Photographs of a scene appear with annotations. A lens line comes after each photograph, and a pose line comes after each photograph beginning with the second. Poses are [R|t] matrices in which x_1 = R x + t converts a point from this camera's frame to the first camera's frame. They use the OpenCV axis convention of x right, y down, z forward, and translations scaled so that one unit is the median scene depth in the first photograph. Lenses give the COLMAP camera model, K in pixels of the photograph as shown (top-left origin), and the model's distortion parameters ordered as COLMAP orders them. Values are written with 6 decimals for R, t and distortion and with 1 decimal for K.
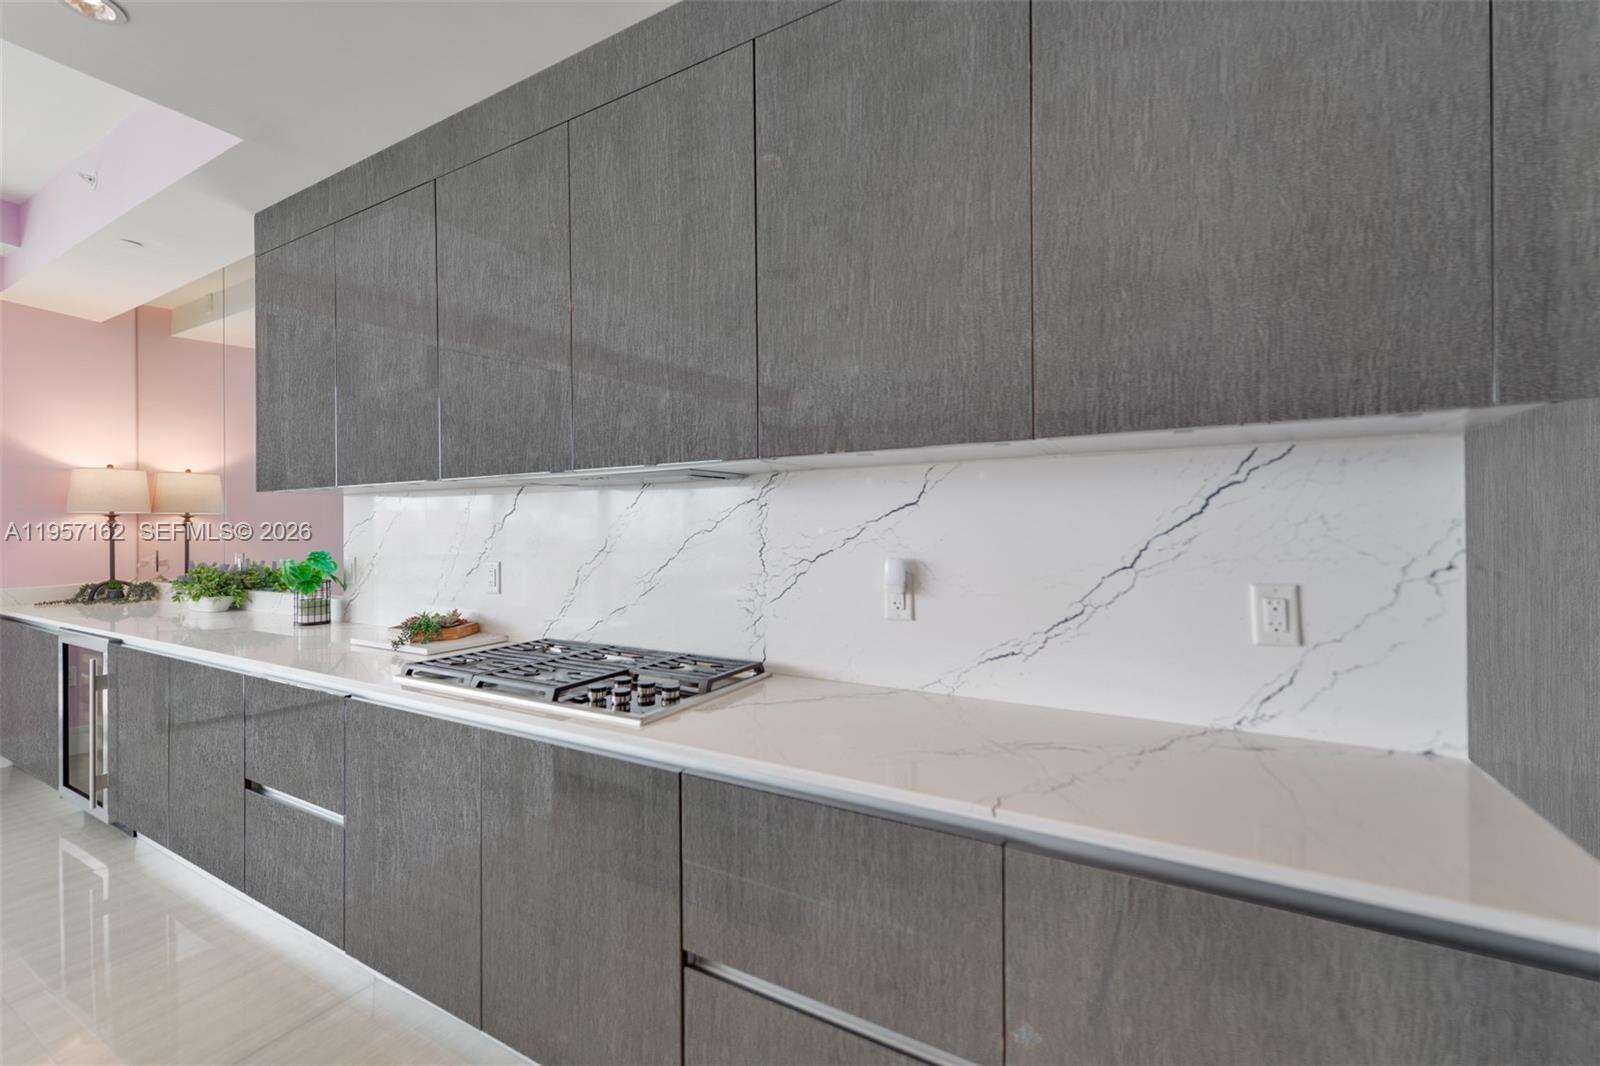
lens RADIAL K [[663.5, 0, 787.4], [0, 663.5, 527.3], [0, 0, 1]] dist [0.009383, 0.000090]
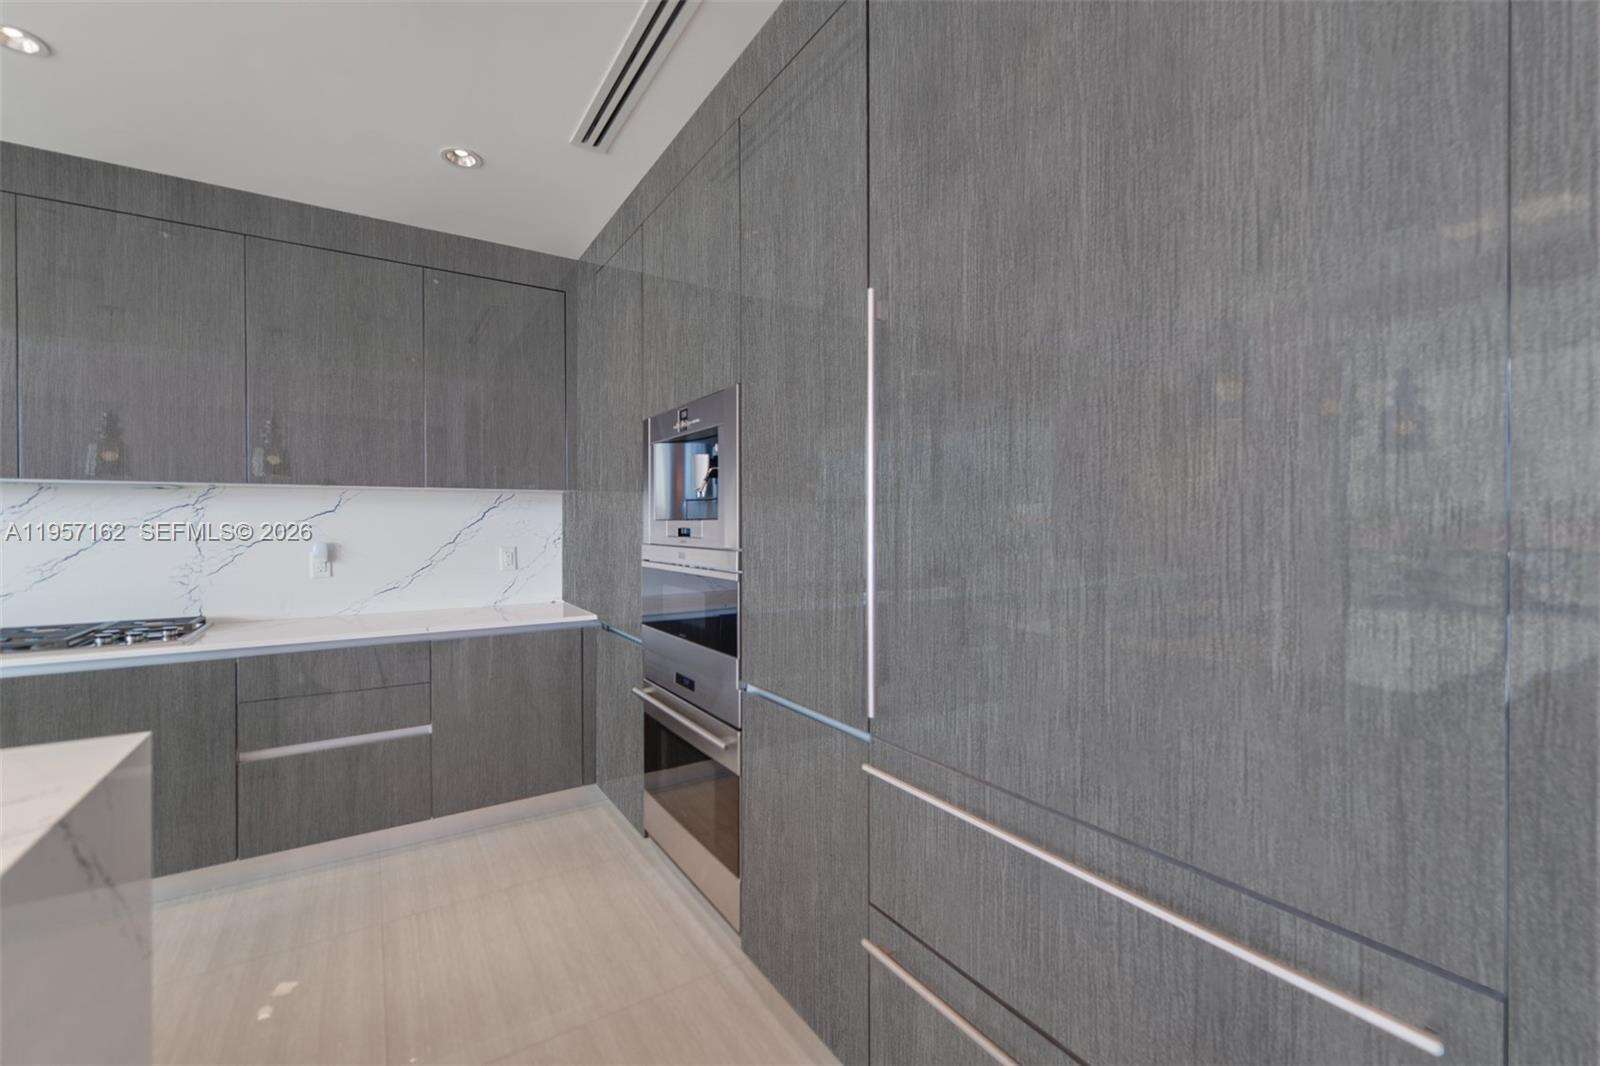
lens RADIAL K [[663.5, 0, 787.4], [0, 663.5, 527.3], [0, 0, 1]] dist [0.009383, 0.000090]
pose [[0.474945, -0.002090, 0.880013, -0.759108], [0.000212, 0.999997, 0.002261, 0.003730], [-0.880015, -0.000887, 0.474944, -0.871883]]
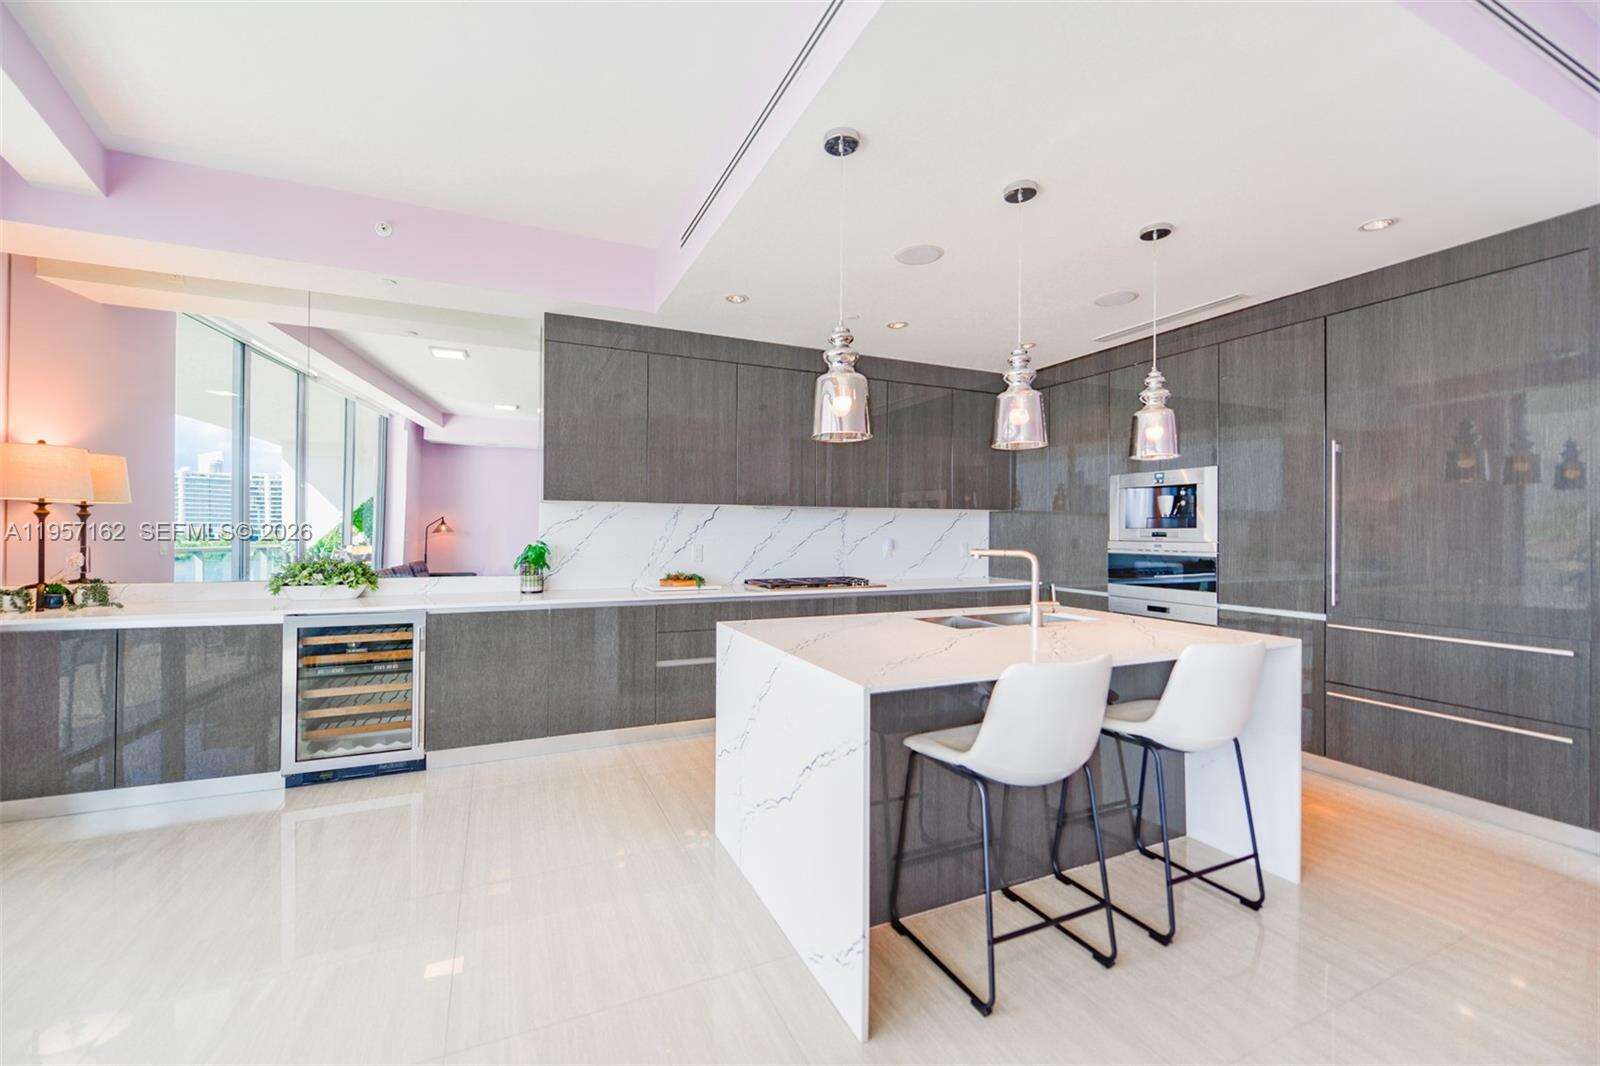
lens RADIAL K [[646.1, 0, 795.4], [0, 646.1, 526.3], [0, 0, 1]] dist [0.000424, -0.000081]
pose [[0.582539, 0.012097, 0.812713, -2.477603], [-0.008746, 0.999925, -0.008615, 0.017583], [-0.812756, -0.002089, 0.582601, -0.430086]]
